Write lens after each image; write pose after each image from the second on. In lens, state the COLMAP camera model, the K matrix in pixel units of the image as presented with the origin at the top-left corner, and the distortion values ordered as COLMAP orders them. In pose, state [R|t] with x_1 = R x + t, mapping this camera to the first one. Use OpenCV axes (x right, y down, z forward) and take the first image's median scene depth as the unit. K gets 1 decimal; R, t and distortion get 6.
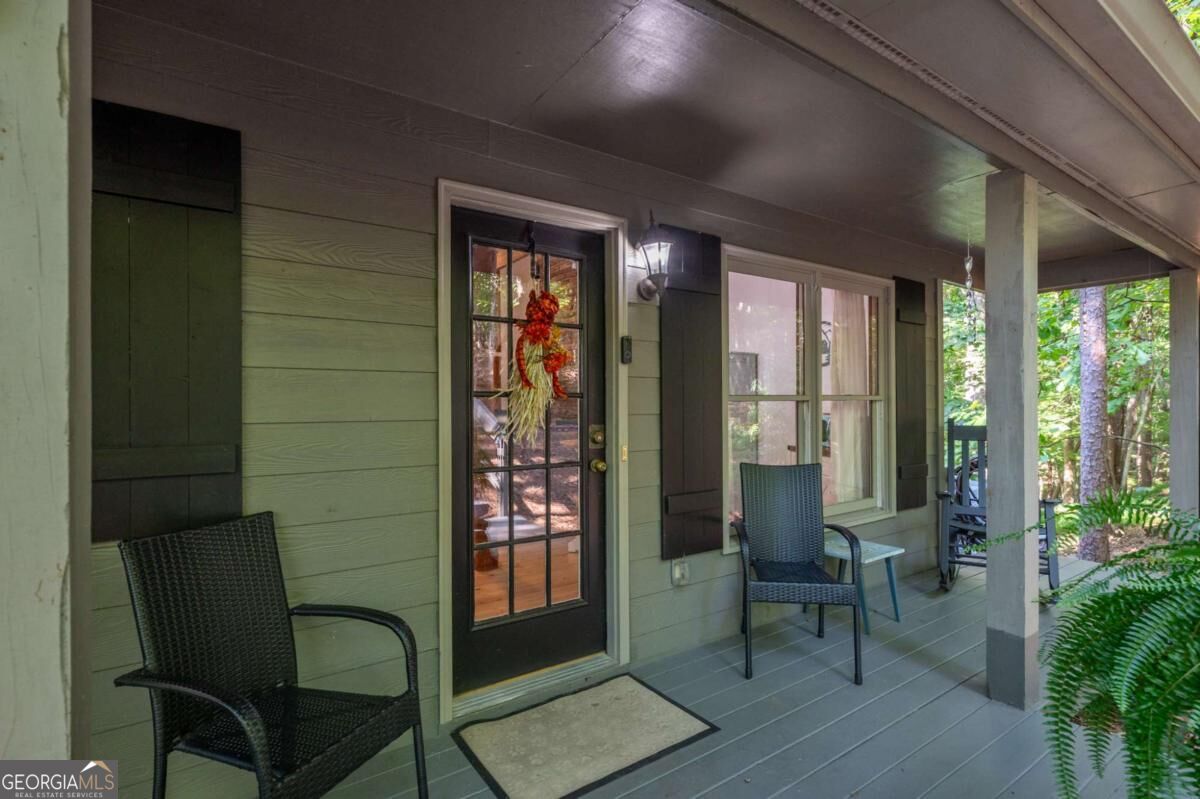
lens RADIAL K [[542.3, 0, 596.9], [0, 542.3, 406.4], [0, 0, 1]] dist [0.002662, 0.000675]
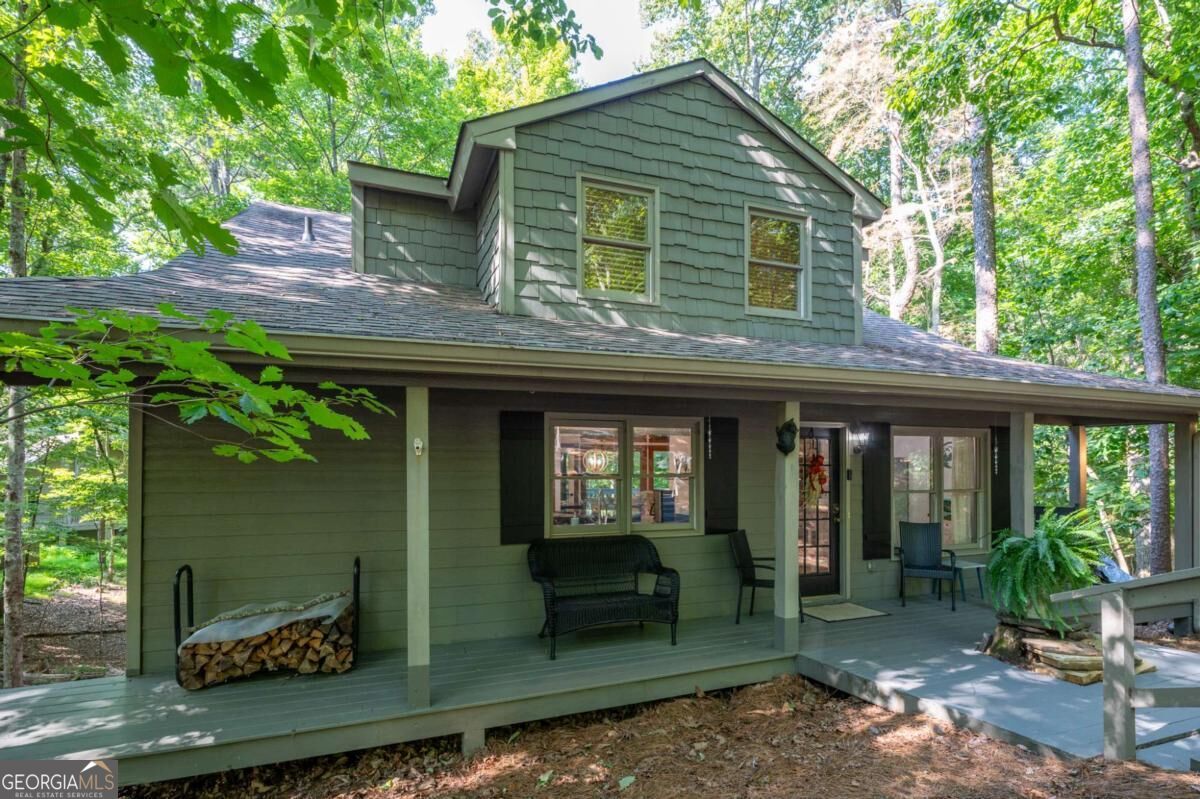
lens RADIAL K [[542.3, 0, 599.4], [0, 542.3, 462.1], [0, 0, 1]] dist [0.002662, 0.000675]
pose [[0.966769, 0.007080, -0.255553, -0.409247], [-0.008953, 0.999941, -0.006168, -0.129915], [0.255494, 0.008251, 0.966775, -1.673246]]
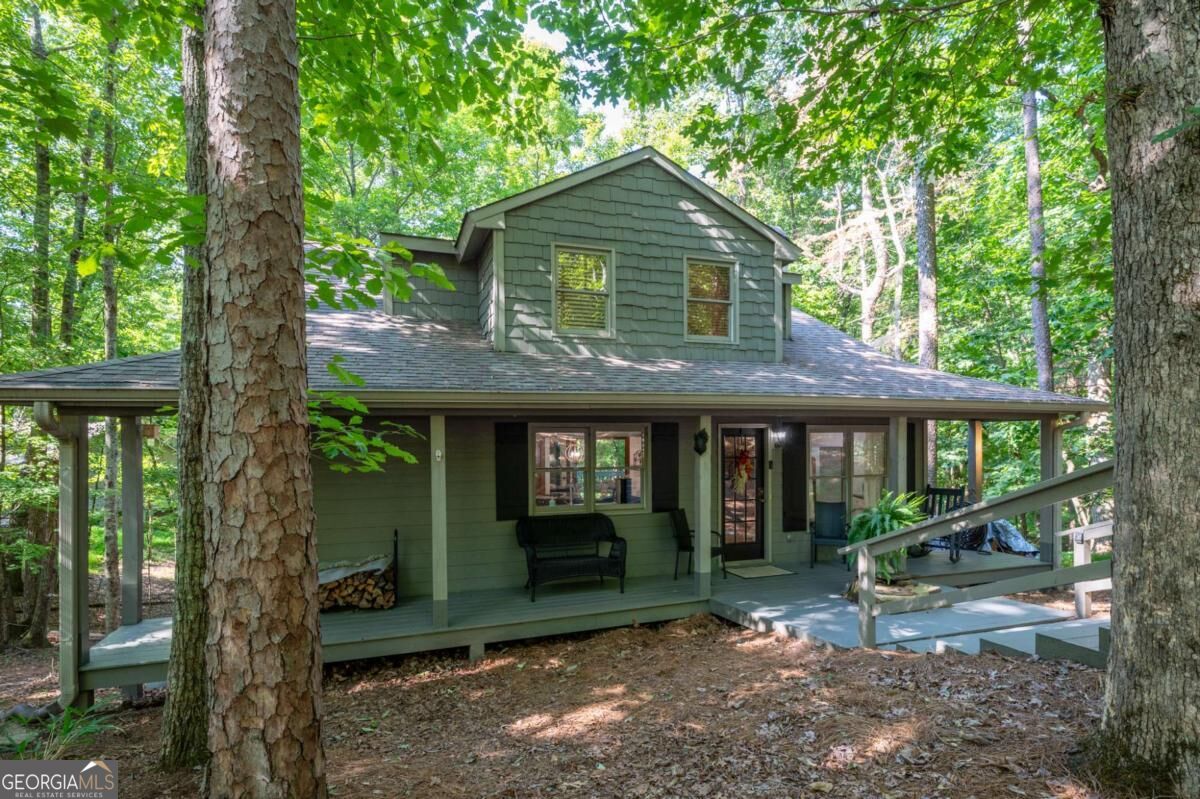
lens RADIAL K [[542.3, 0, 588.4], [0, 542.3, 442.0], [0, 0, 1]] dist [0.002662, 0.000675]
pose [[0.957816, -0.001436, -0.287379, -0.056309], [0.000475, 0.999994, -0.003415, -0.217406], [0.287383, 0.003134, 0.957811, -2.290250]]
